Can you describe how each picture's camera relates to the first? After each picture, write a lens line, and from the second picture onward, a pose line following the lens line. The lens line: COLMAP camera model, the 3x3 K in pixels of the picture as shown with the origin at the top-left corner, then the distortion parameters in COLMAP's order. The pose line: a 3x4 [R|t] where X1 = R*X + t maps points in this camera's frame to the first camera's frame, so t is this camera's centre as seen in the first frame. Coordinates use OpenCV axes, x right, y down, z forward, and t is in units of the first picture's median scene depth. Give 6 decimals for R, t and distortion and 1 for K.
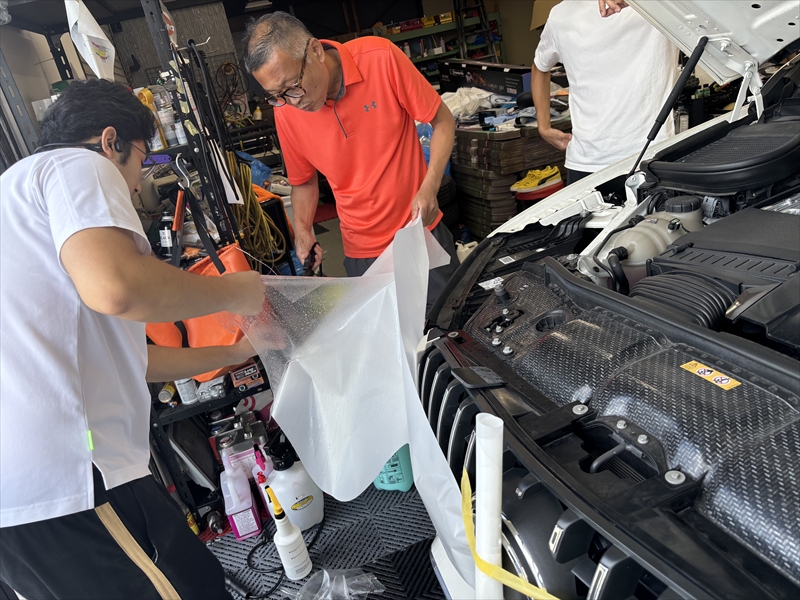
lens RADIAL K [[605.6, 0, 401.3], [0, 605.6, 300.5], [0, 0, 1]] dist [0.019028, -0.008449]
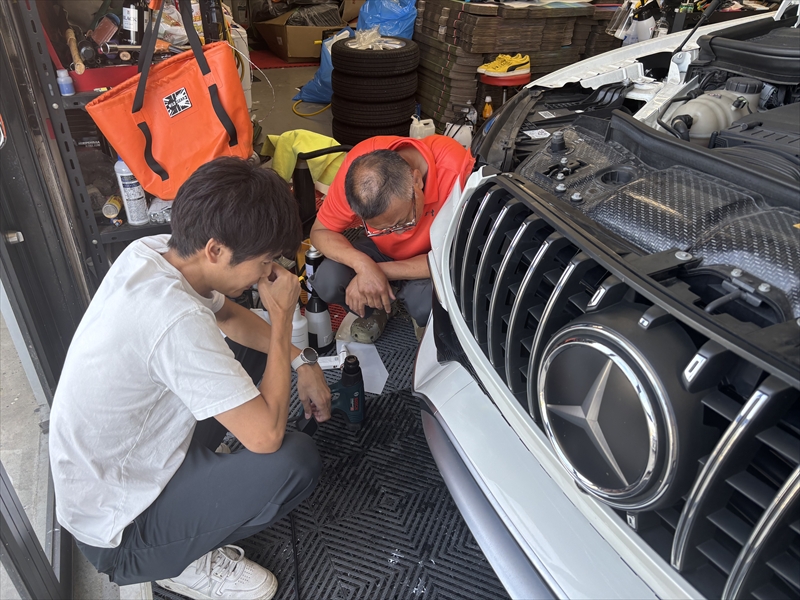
lens RADIAL K [[605.6, 0, 399.3], [0, 605.6, 301.1], [0, 0, 1]] dist [0.019028, -0.008449]
pose [[0.970408, 0.138440, 0.197845, -0.185733], [-0.170211, 0.973334, 0.153785, 0.104245], [-0.171280, -0.182910, 0.968095, 0.082907]]
